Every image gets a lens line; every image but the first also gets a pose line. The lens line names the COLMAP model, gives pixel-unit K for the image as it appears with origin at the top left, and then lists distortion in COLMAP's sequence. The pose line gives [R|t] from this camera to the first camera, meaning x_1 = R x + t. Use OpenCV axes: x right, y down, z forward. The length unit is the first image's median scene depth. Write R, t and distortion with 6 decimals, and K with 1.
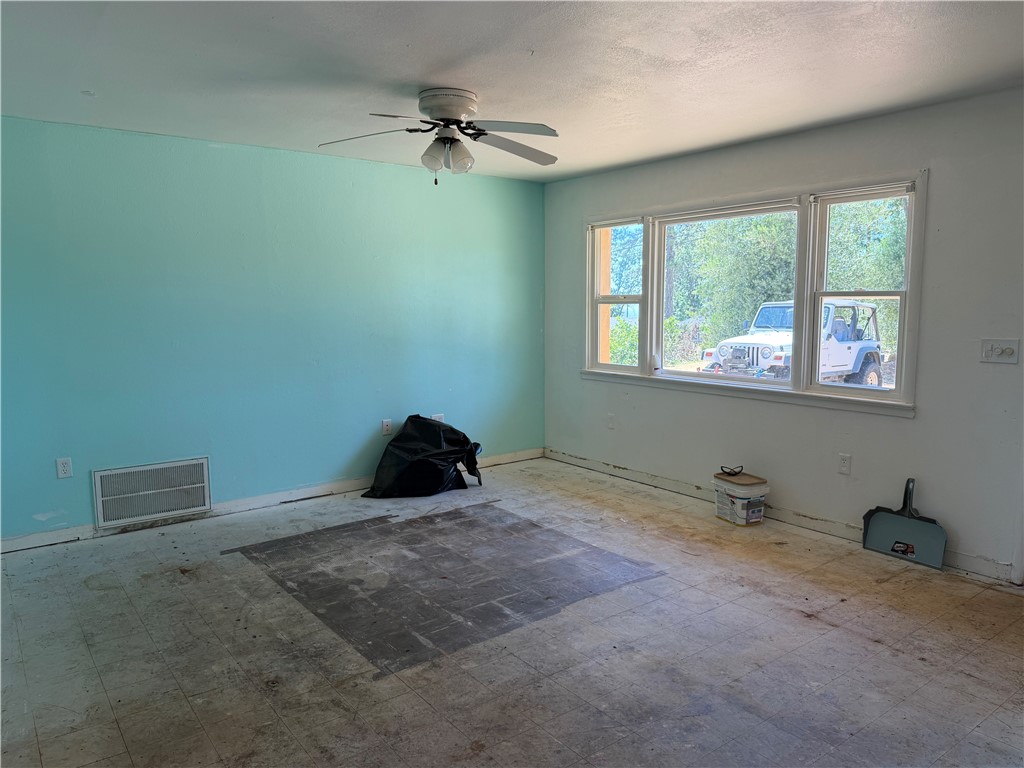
lens RADIAL K [[719.8, 0, 518.3], [0, 719.8, 380.3], [0, 0, 1]] dist [0.083052, -0.111007]
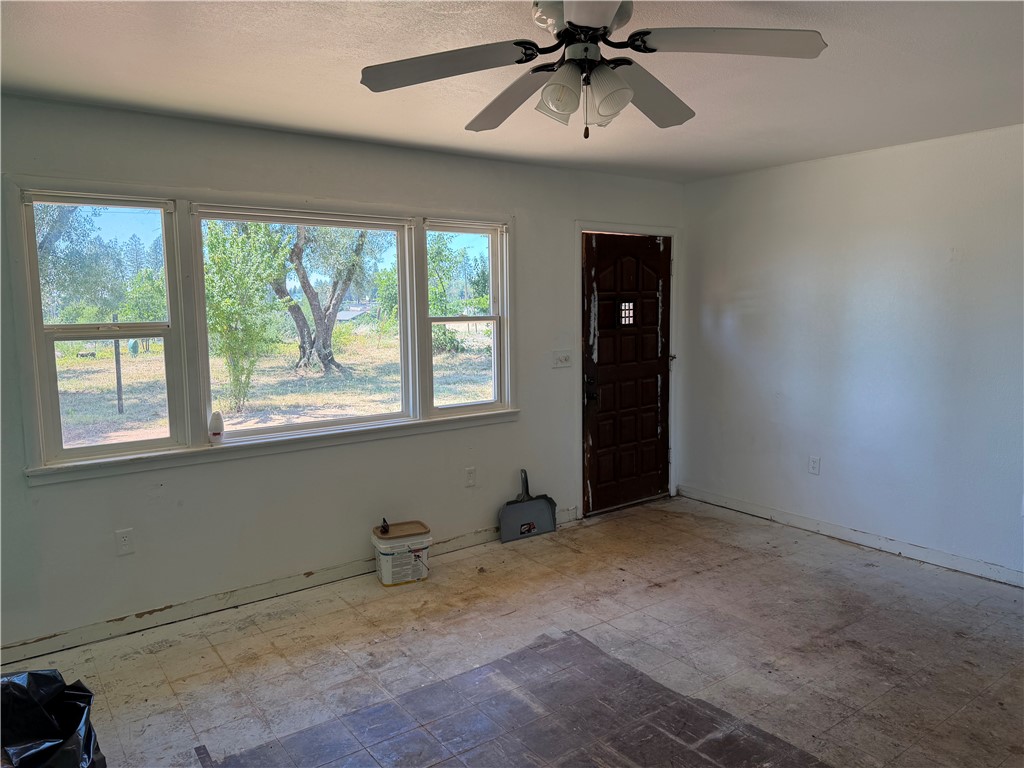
lens RADIAL K [[719.8, 0, 518.0], [0, 719.8, 376.4], [0, 0, 1]] dist [0.083052, -0.111007]
pose [[0.012826, -0.104078, 0.994486, -0.591597], [0.118785, 0.987684, 0.101834, -0.131493], [-0.992837, 0.116824, 0.025031, 0.893521]]
